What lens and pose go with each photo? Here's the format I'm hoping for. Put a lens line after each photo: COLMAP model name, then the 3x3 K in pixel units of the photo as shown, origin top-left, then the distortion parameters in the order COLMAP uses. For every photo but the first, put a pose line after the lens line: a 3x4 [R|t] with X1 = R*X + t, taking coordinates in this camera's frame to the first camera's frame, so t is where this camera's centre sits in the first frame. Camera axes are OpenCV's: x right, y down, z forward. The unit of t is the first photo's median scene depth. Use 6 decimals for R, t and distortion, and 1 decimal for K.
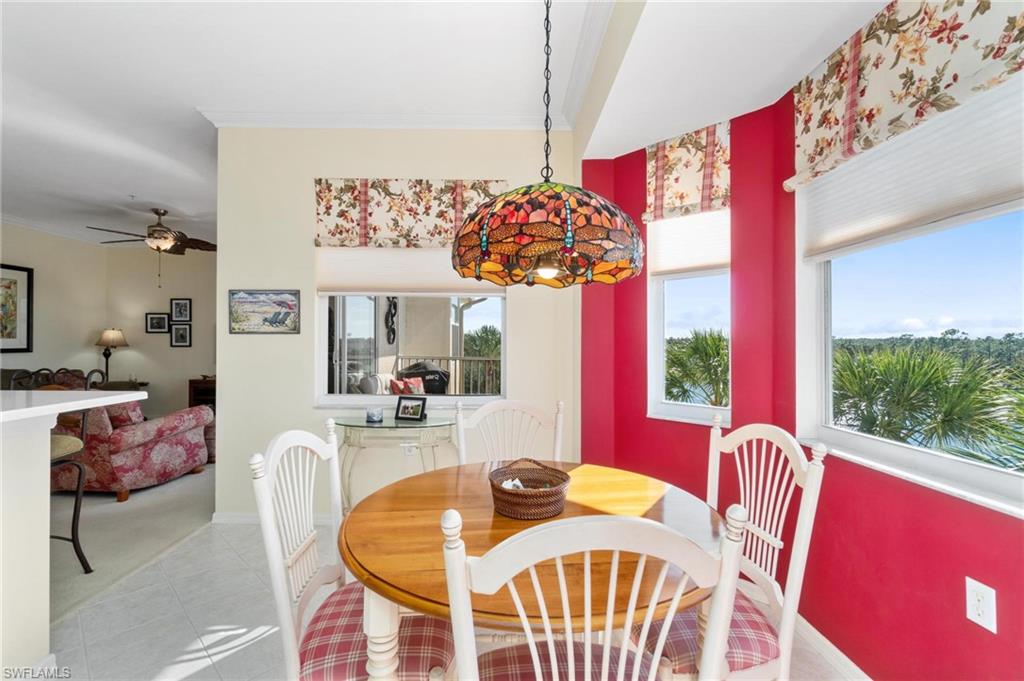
lens RADIAL K [[439.4, 0, 507.2], [0, 439.4, 339.8], [0, 0, 1]] dist [-0.002490, -0.000317]
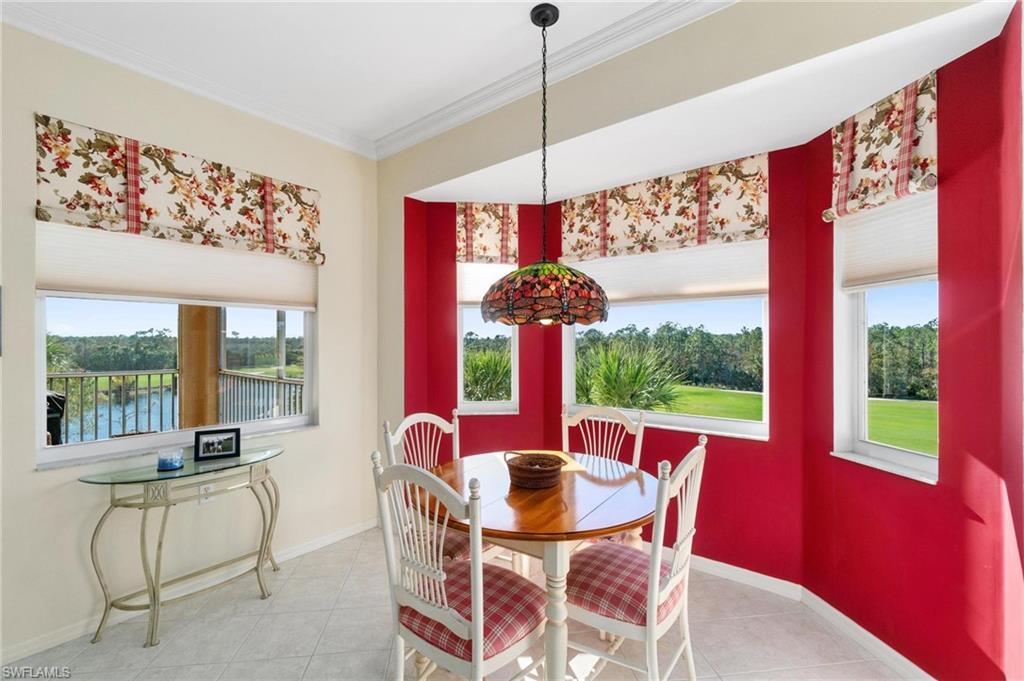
lens RADIAL K [[443.4, 0, 503.6], [0, 443.4, 341.8], [0, 0, 1]] dist [-0.003380, -0.000146]
pose [[0.642799, -0.004144, 0.766023, -0.490768], [-0.000926, 0.999980, 0.006187, -0.038503], [-0.766034, -0.004686, 0.642783, 0.061773]]
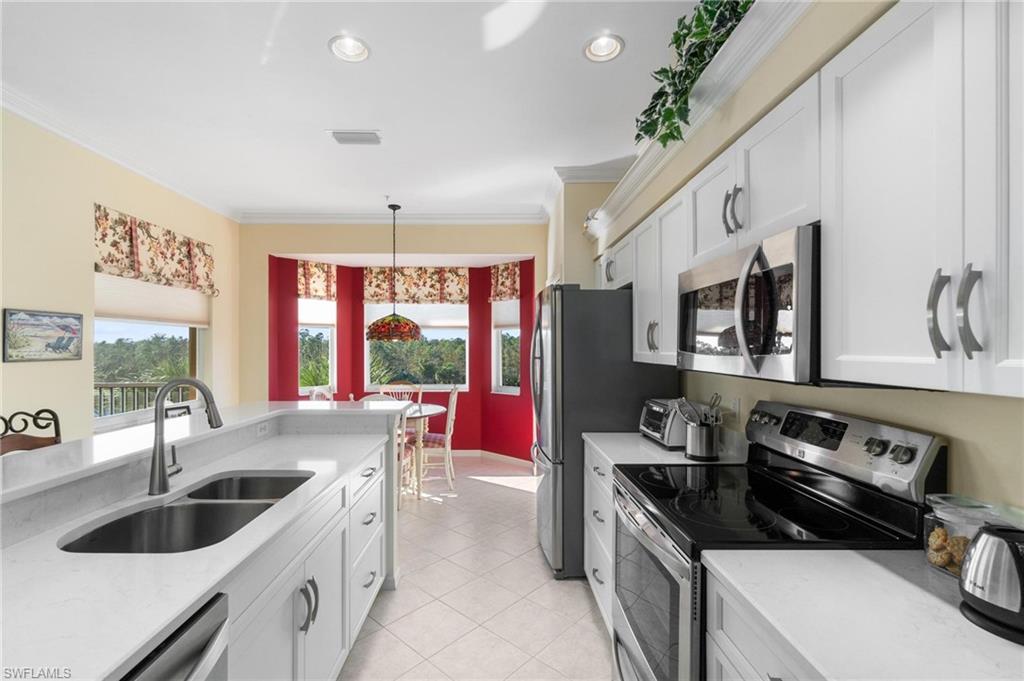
lens RADIAL K [[447.8, 0, 501.5], [0, 447.8, 345.0], [0, 0, 1]] dist [-0.008274, 0.000153]
pose [[-0.006369, 0.000972, 0.999979, -1.446660], [-0.005335, 0.999985, -0.001006, -0.049593], [-0.999965, -0.005342, -0.006364, 0.082616]]
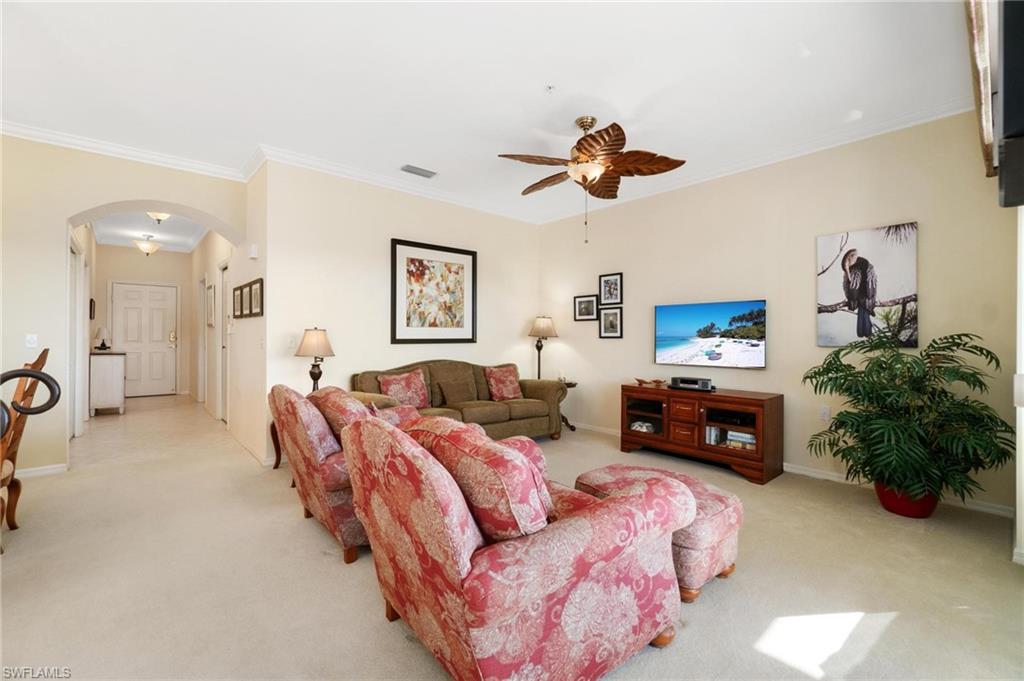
lens RADIAL K [[436.9, 0, 505.4], [0, 436.9, 336.8], [0, 0, 1]] dist [-0.002524, 0.000262]
pose [[0.651366, -0.001317, -0.758763, -0.672406], [0.000466, 0.999999, -0.001336, 0.032463], [0.758764, 0.000516, 0.651366, 0.862128]]
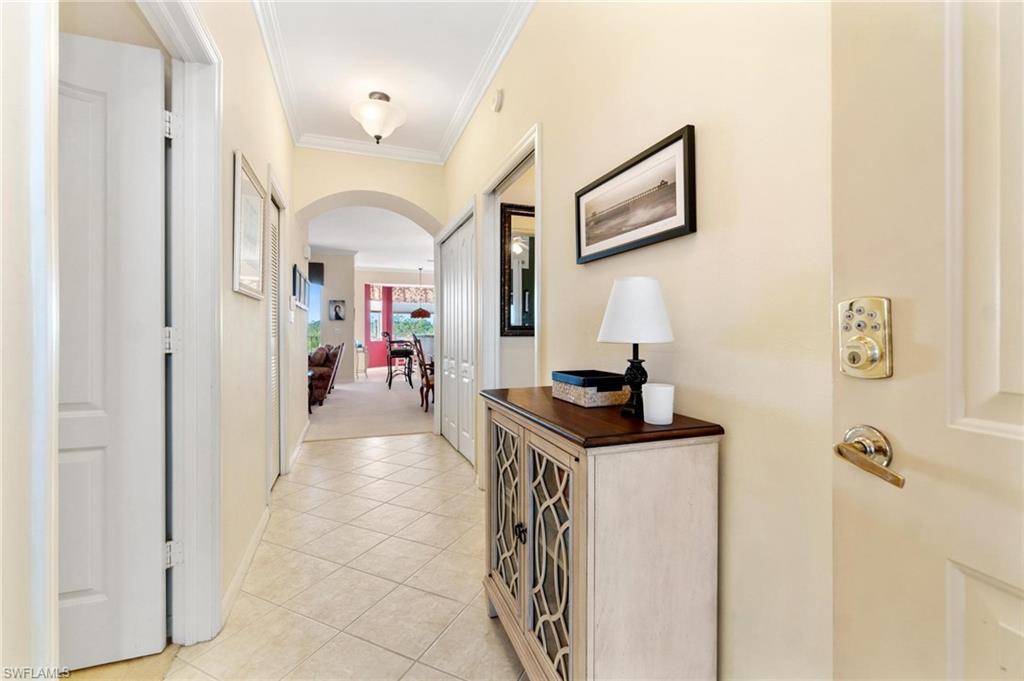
lens RADIAL K [[441.7, 0, 502.0], [0, 441.7, 333.1], [0, 0, 1]] dist [-0.000385, 0.000086]
pose [[-0.318310, -0.008788, 0.947946, -3.950928], [-0.005174, 0.999958, 0.007533, 0.035659], [-0.947972, -0.002507, -0.318343, 0.997442]]
